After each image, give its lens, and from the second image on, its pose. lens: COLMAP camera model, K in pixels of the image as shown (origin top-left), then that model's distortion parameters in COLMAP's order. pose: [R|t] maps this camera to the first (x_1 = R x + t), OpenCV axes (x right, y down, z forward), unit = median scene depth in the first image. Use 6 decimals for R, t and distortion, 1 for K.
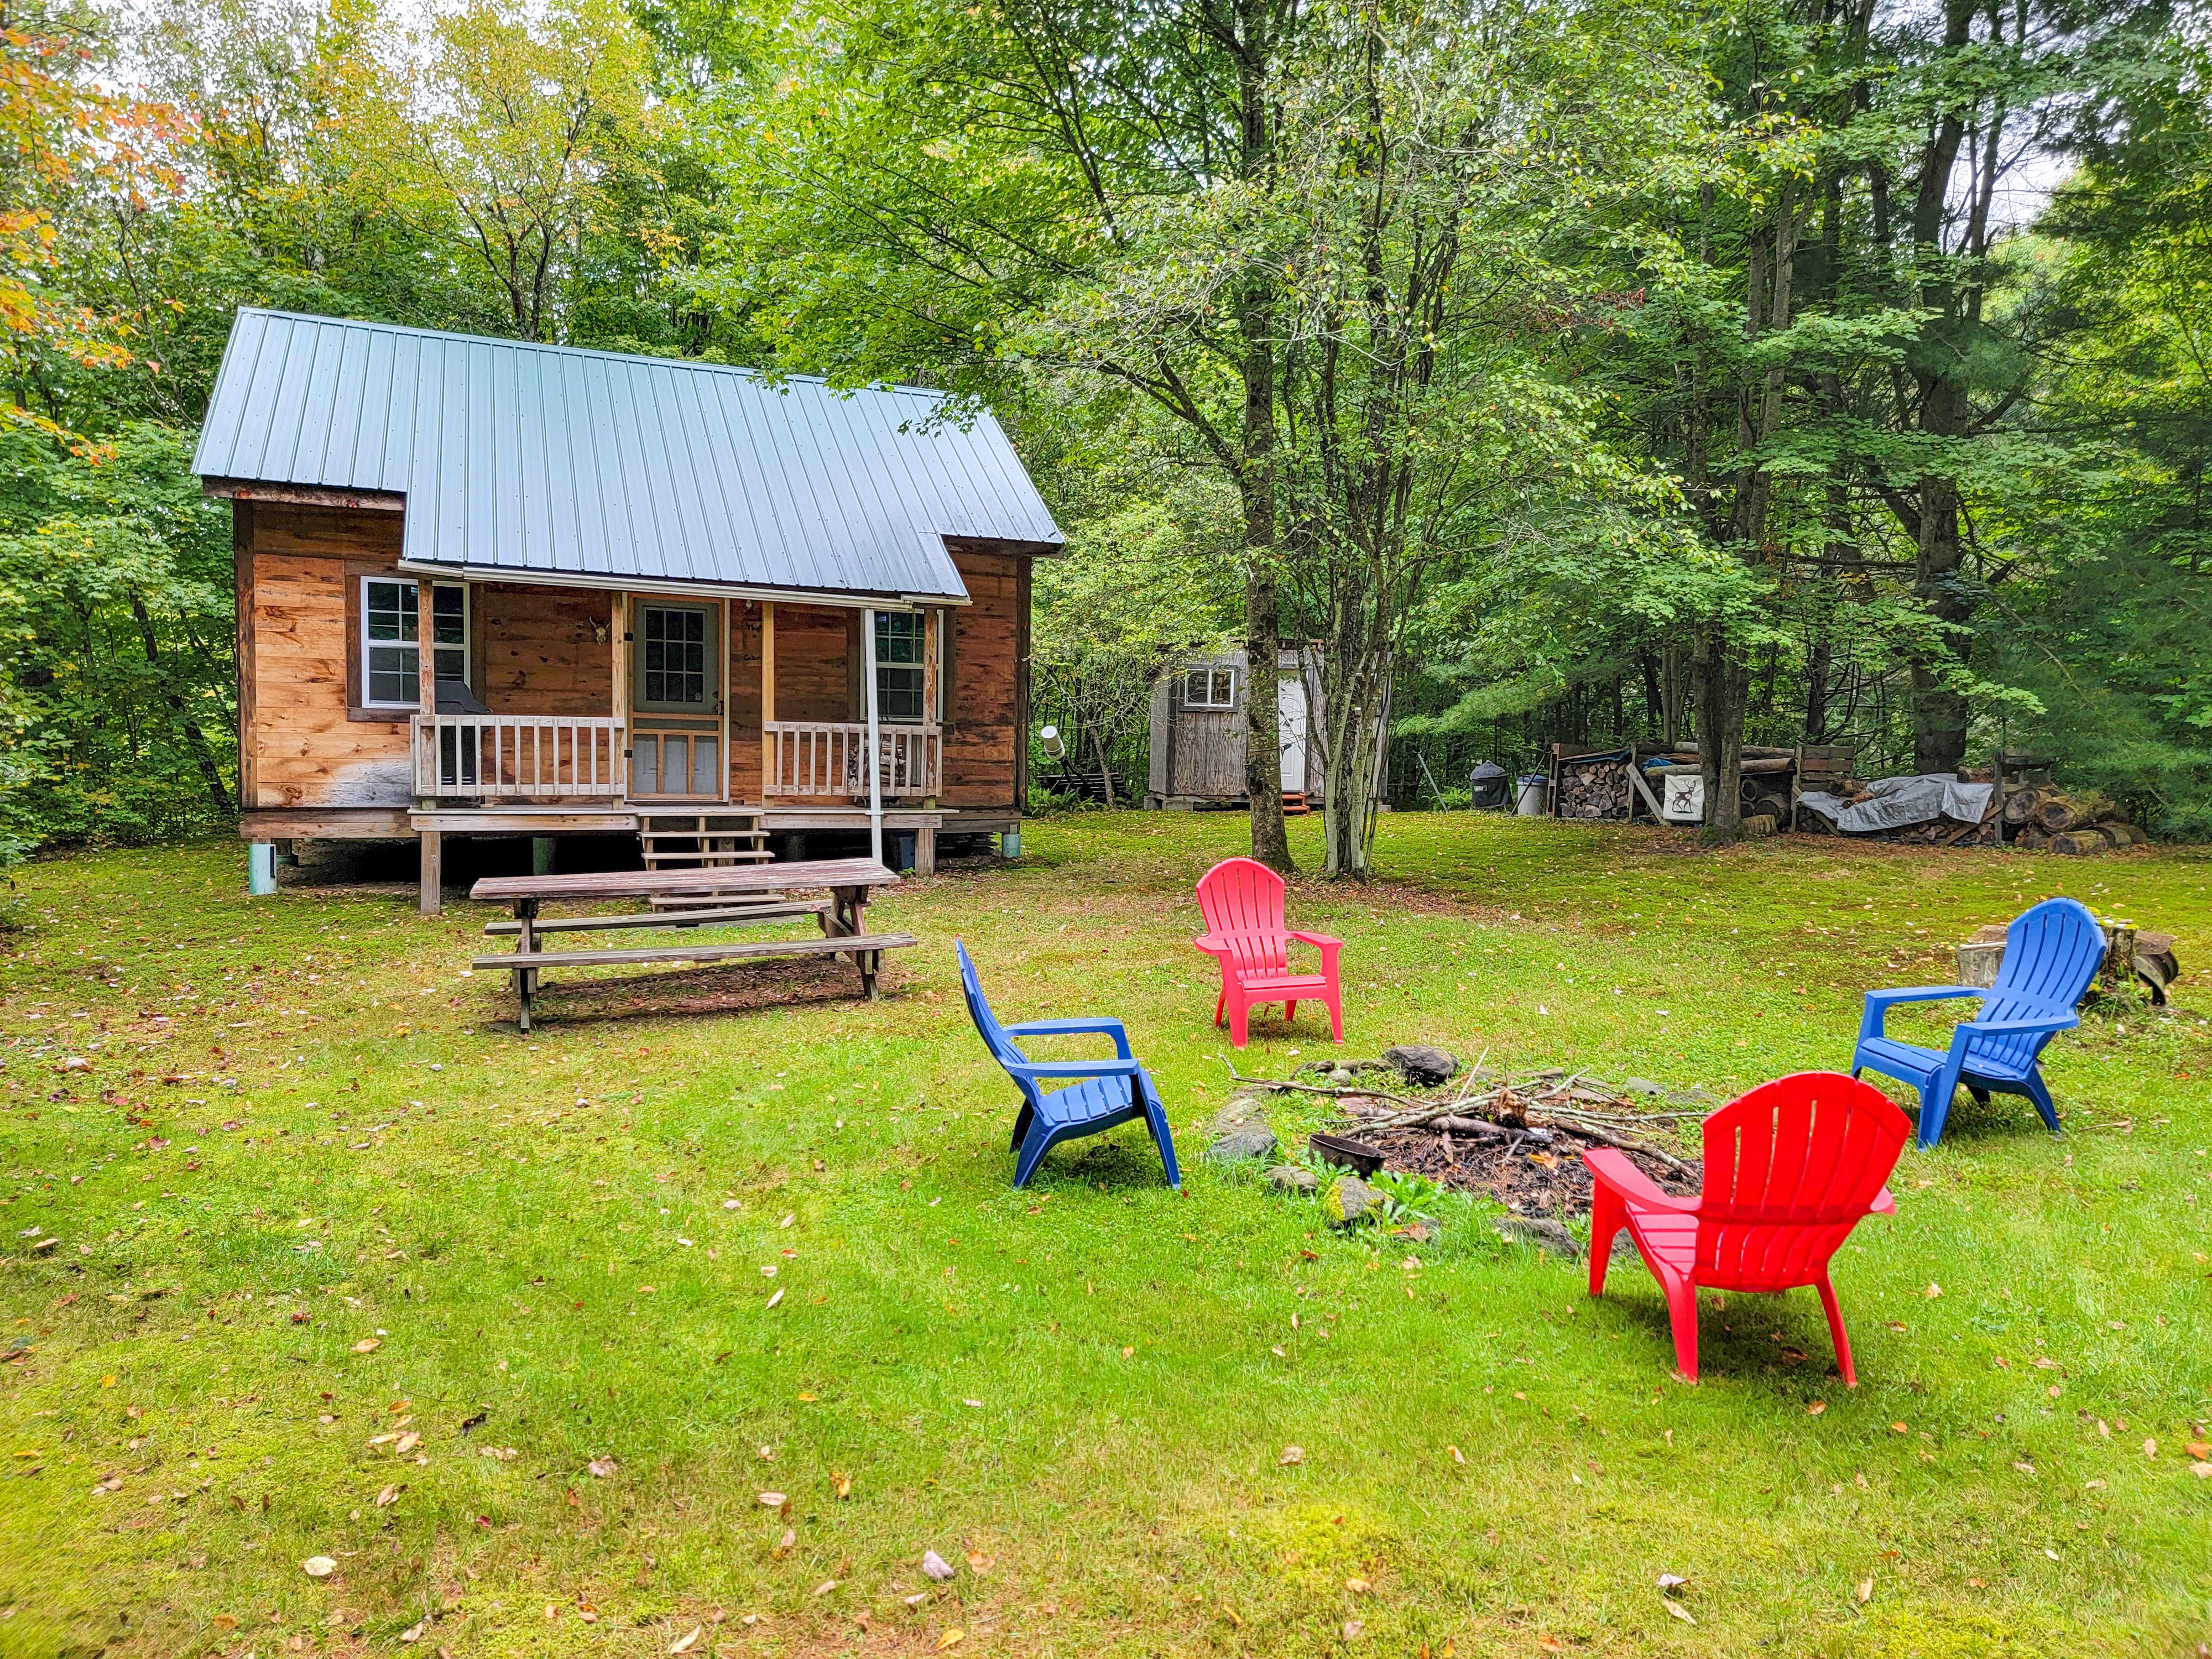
lens RADIAL K [[1536.4, 0, 1115.1], [0, 1536.4, 831.2], [0, 0, 1]] dist [0.060537, -0.014040]
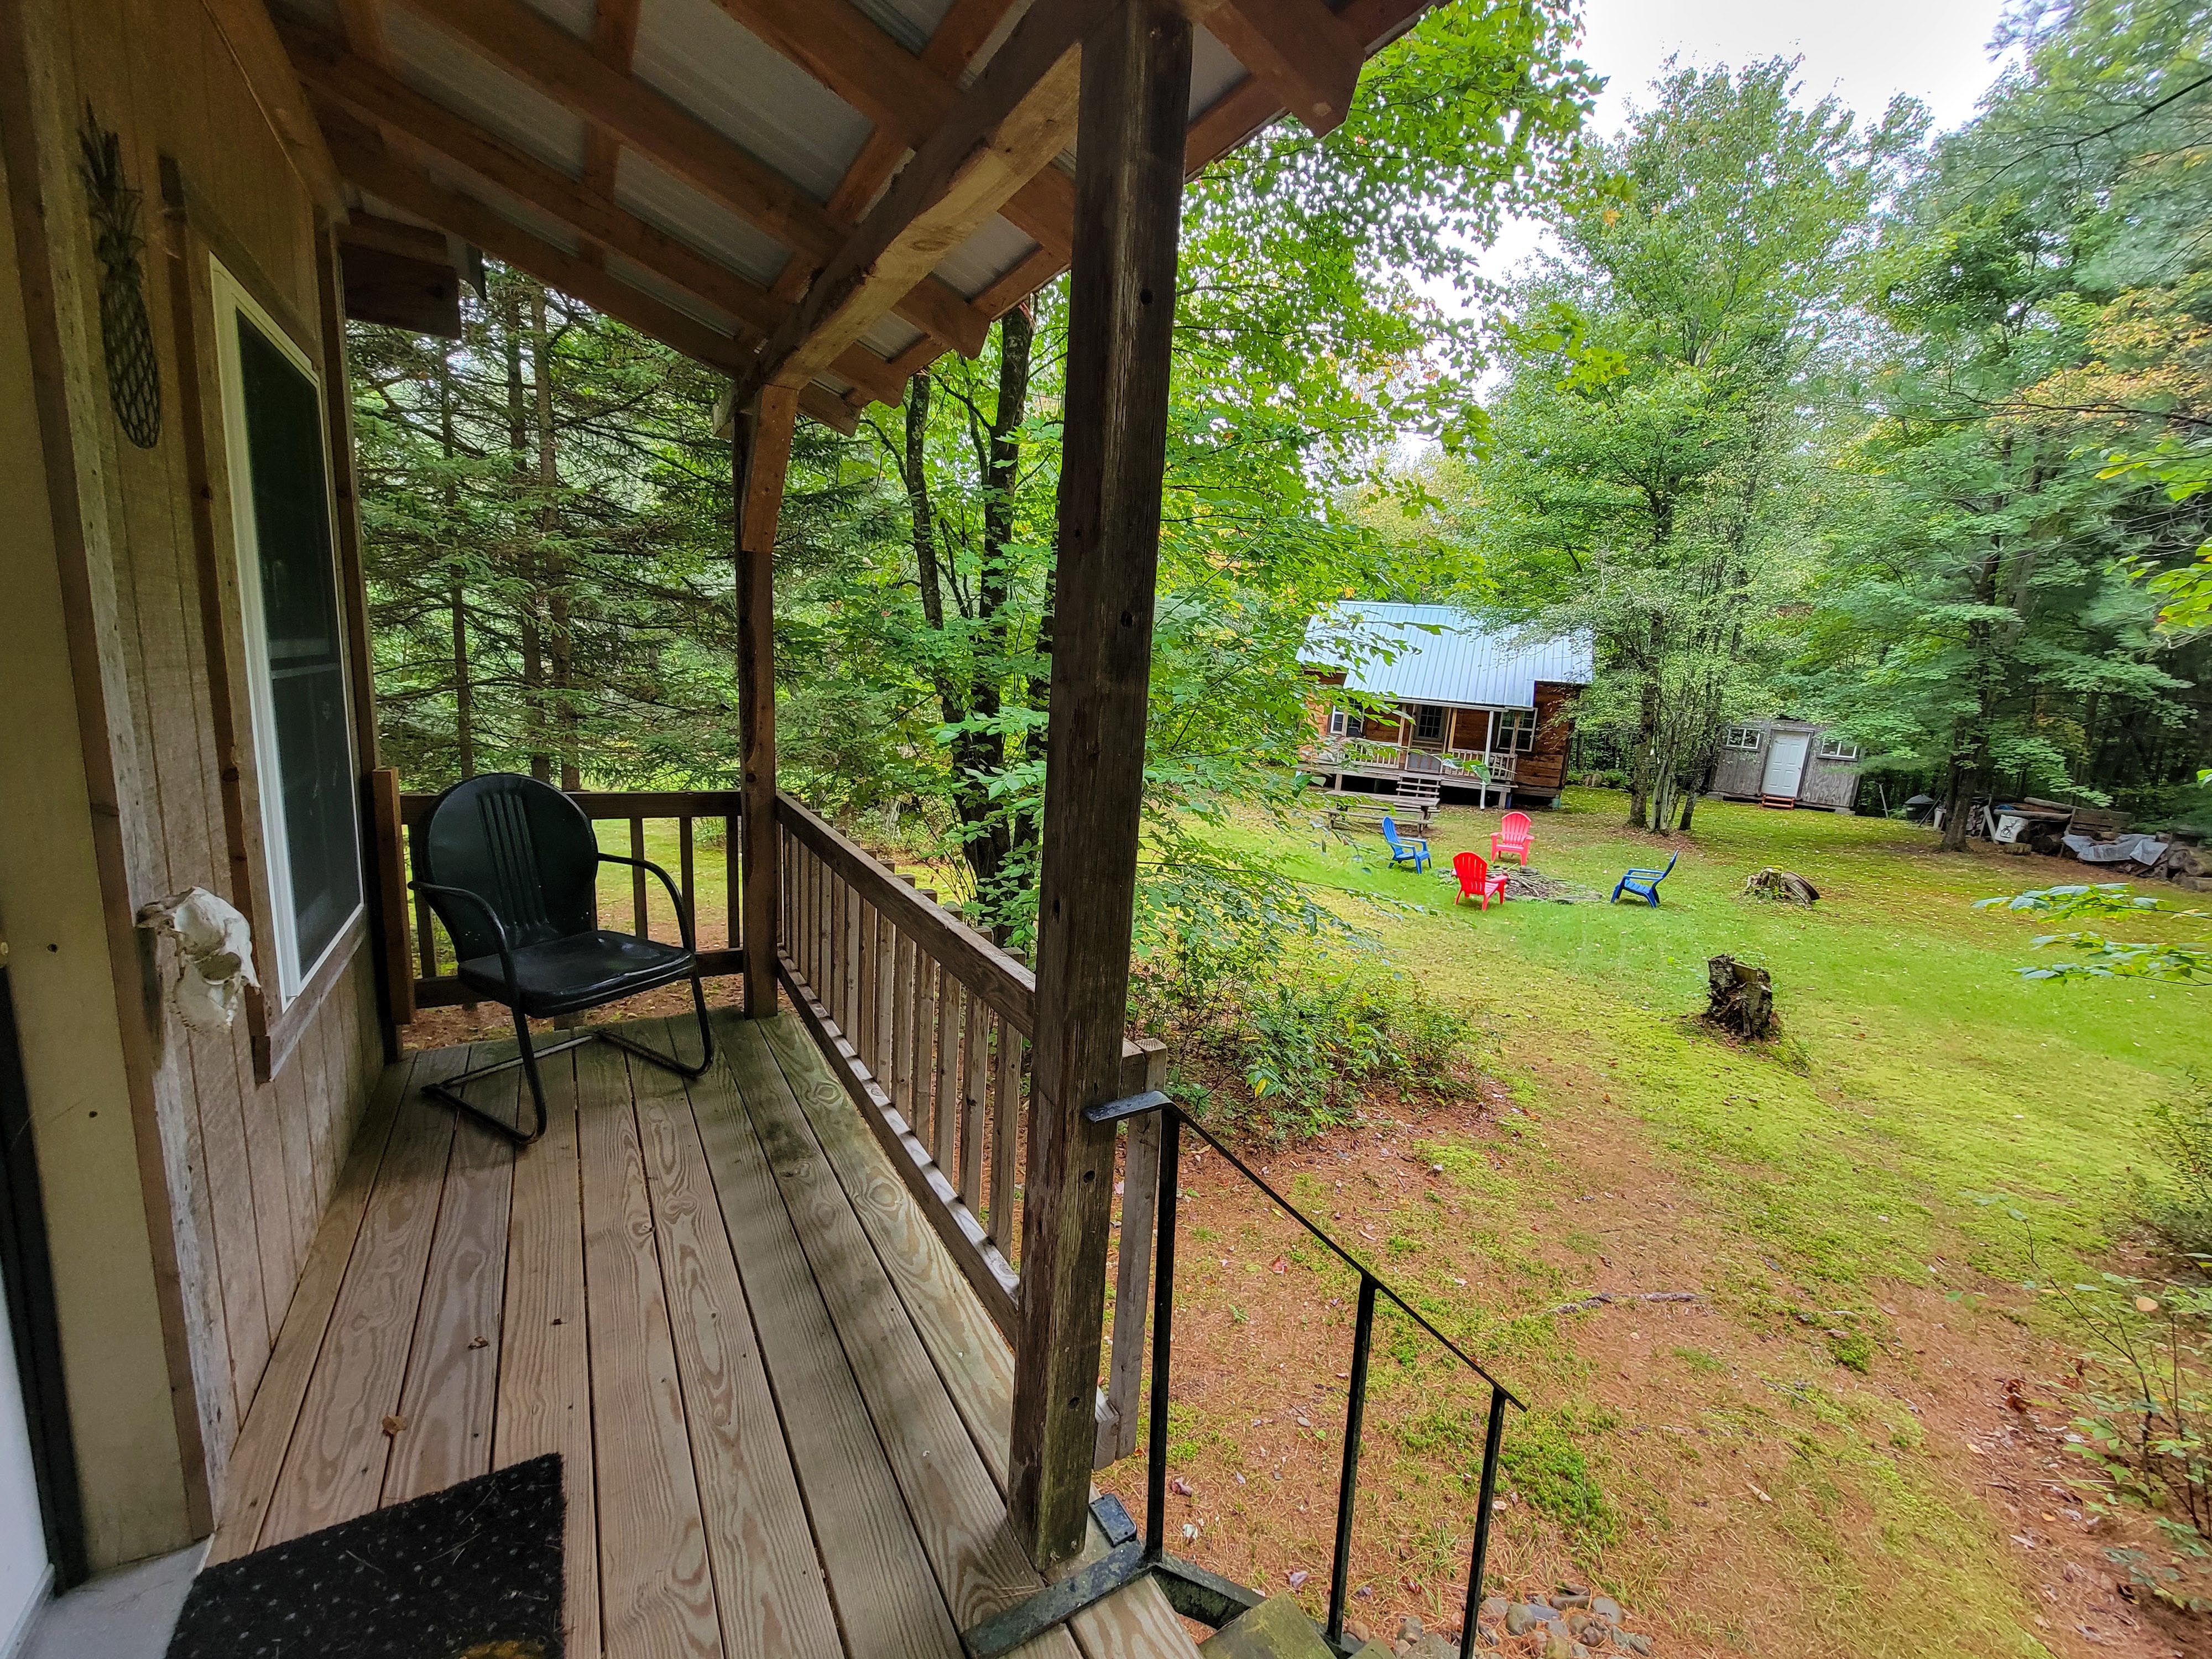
lens RADIAL K [[899.1, 0, 1112.2], [0, 899.1, 829.1], [0, 0, 1]] dist [-0.003880, 0.001794]
pose [[0.709403, 0.155446, -0.687448, 0.510749], [-0.102411, 0.987758, 0.117671, -0.054962], [0.697324, -0.013074, 0.716637, -0.659928]]
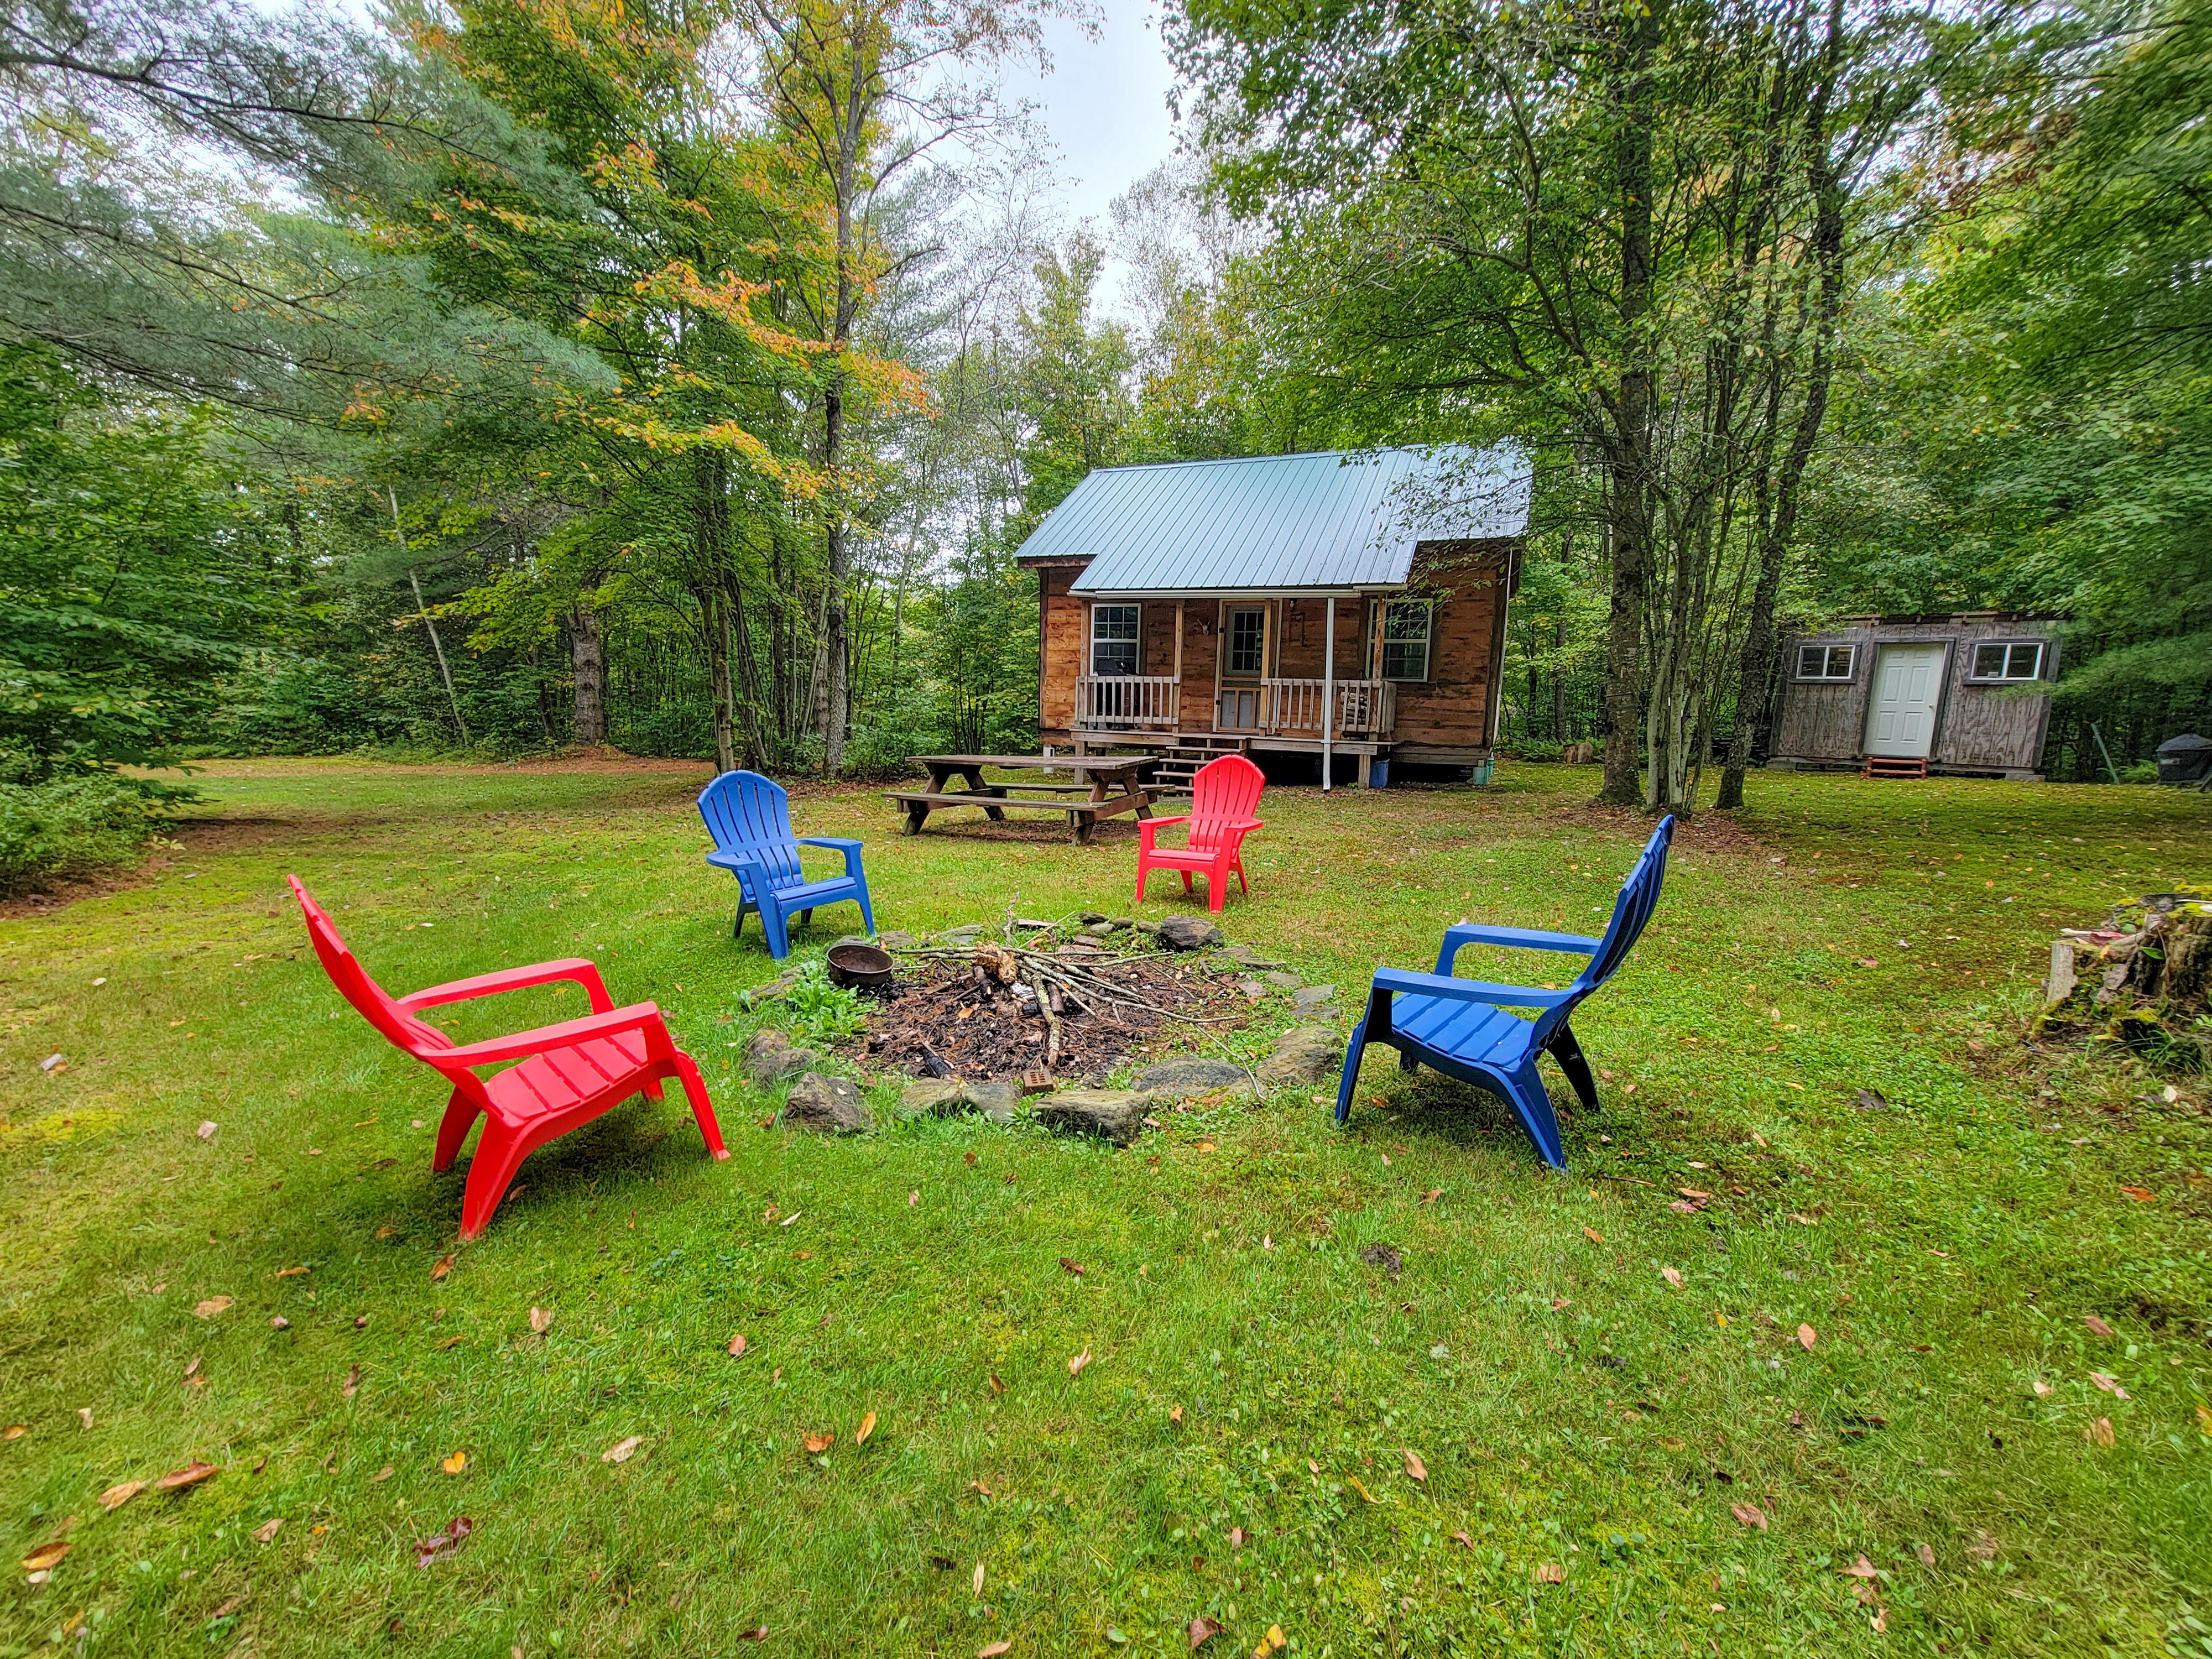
lens RADIAL K [[899.1, 0, 1118.1], [0, 899.1, 841.7], [0, 0, 1]] dist [-0.003880, 0.001794]
pose [[0.689139, 0.109679, -0.716281, 0.330630], [-0.061272, 0.993759, 0.093217, 0.015268], [0.722034, -0.020351, 0.691558, 0.273395]]
